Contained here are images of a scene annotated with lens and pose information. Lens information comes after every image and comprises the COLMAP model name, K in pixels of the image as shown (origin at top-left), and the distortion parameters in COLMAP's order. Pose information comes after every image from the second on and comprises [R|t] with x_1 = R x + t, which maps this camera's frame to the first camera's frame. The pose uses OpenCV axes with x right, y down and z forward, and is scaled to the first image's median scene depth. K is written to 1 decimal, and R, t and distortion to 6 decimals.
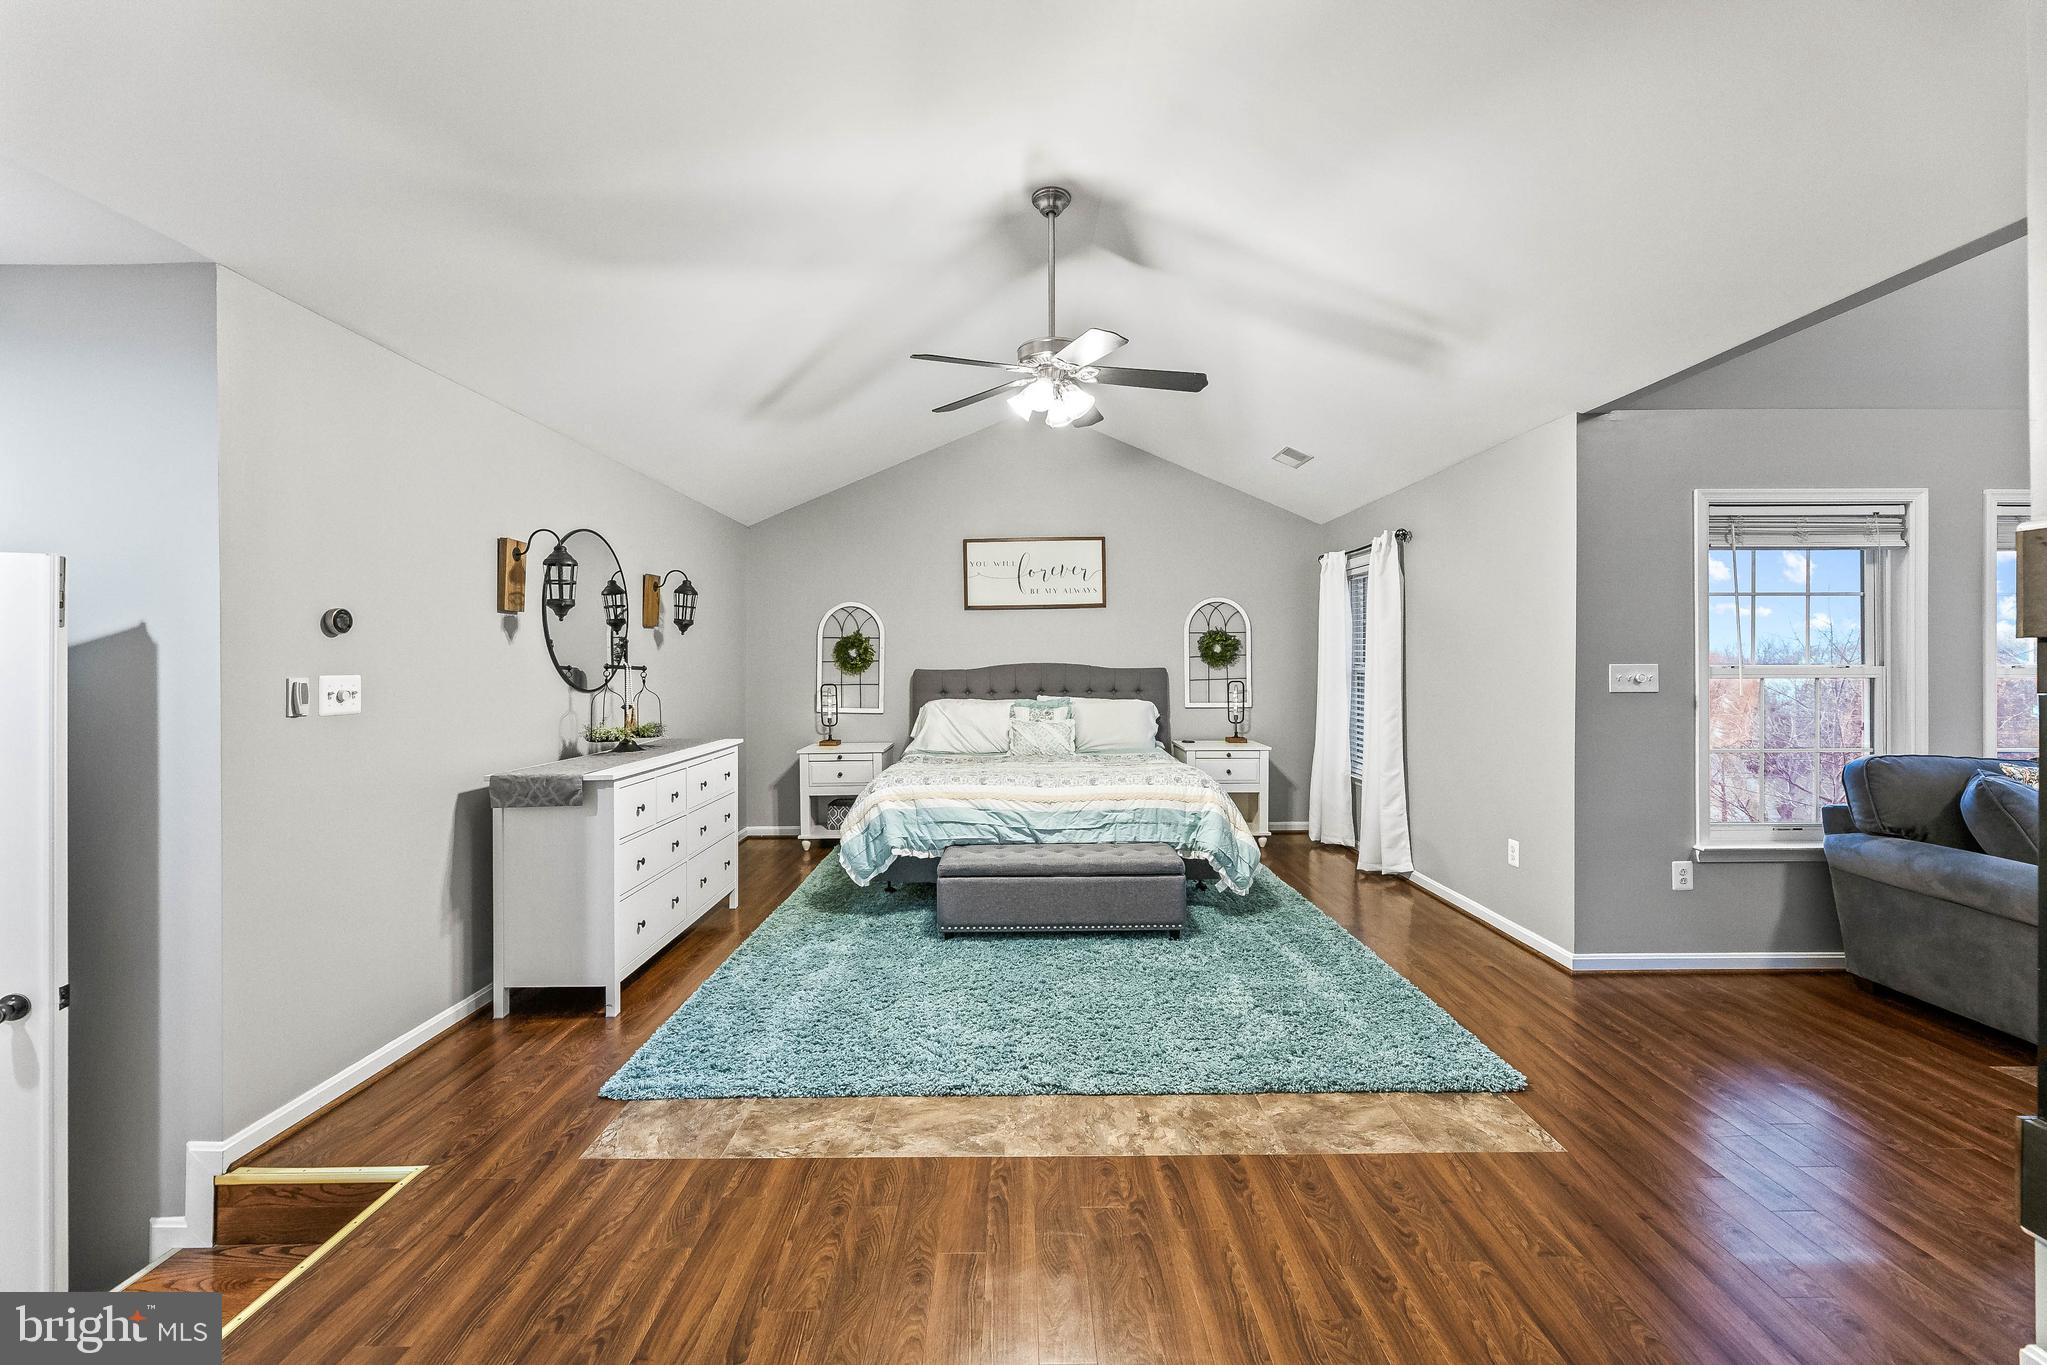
lens RADIAL K [[834.6, 0, 1003.1], [0, 834.6, 667.4], [0, 0, 1]] dist [0.002038, 0.000093]
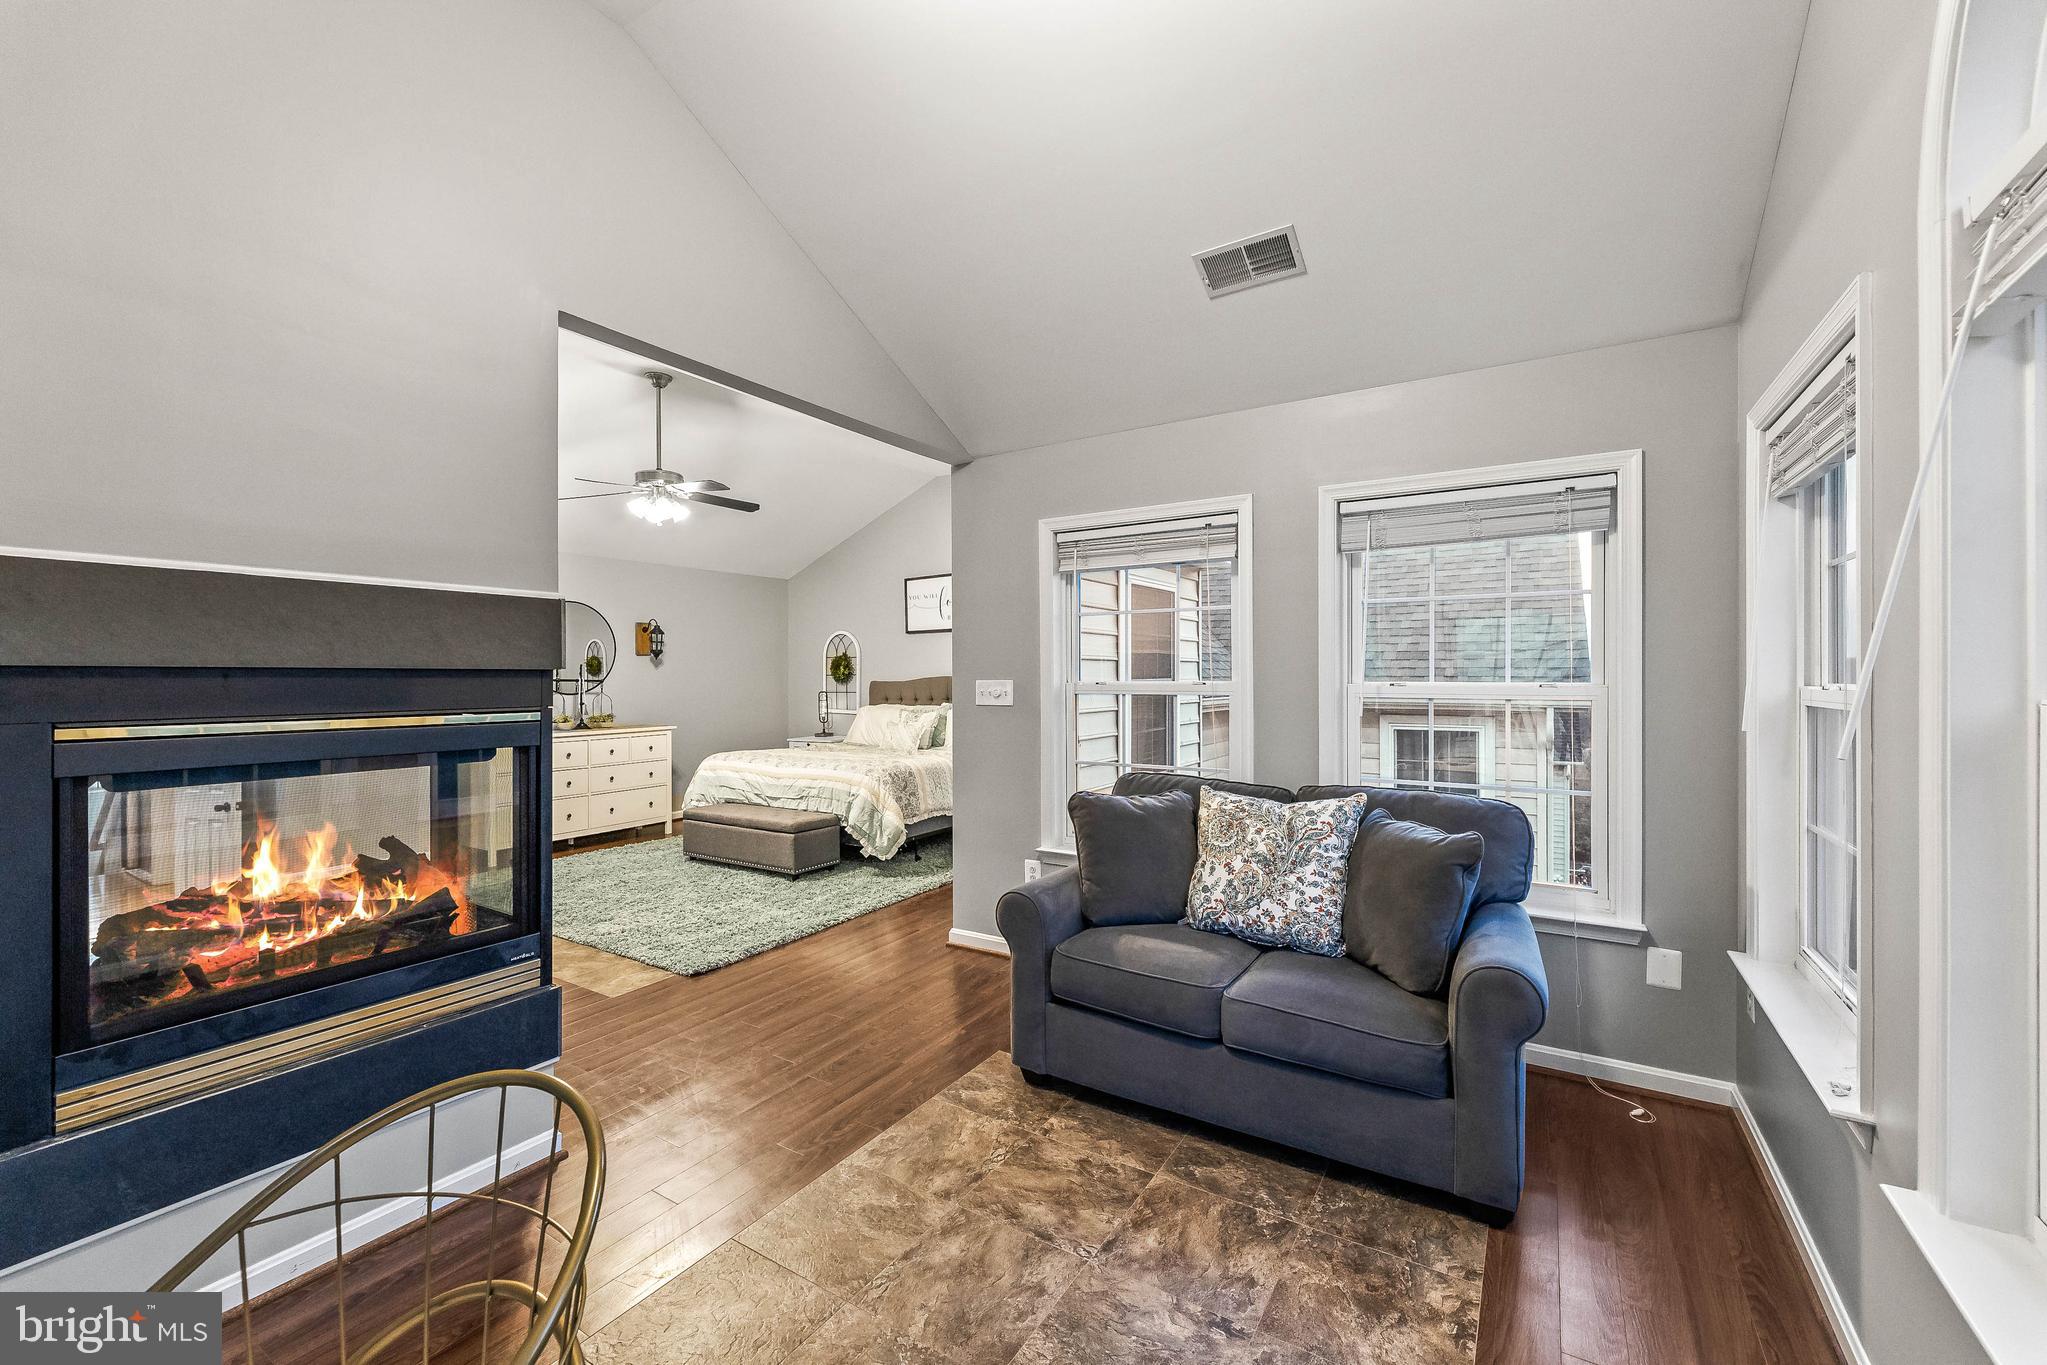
lens RADIAL K [[818.8, 0, 1023.5], [0, 818.8, 682.5], [0, 0, 1]] dist [0.000817, -0.000467]
pose [[0.841953, 0.004799, -0.539530, 1.141674], [-0.001014, 0.999973, 0.007313, -0.007366], [0.539550, -0.005611, 0.841935, 0.075234]]
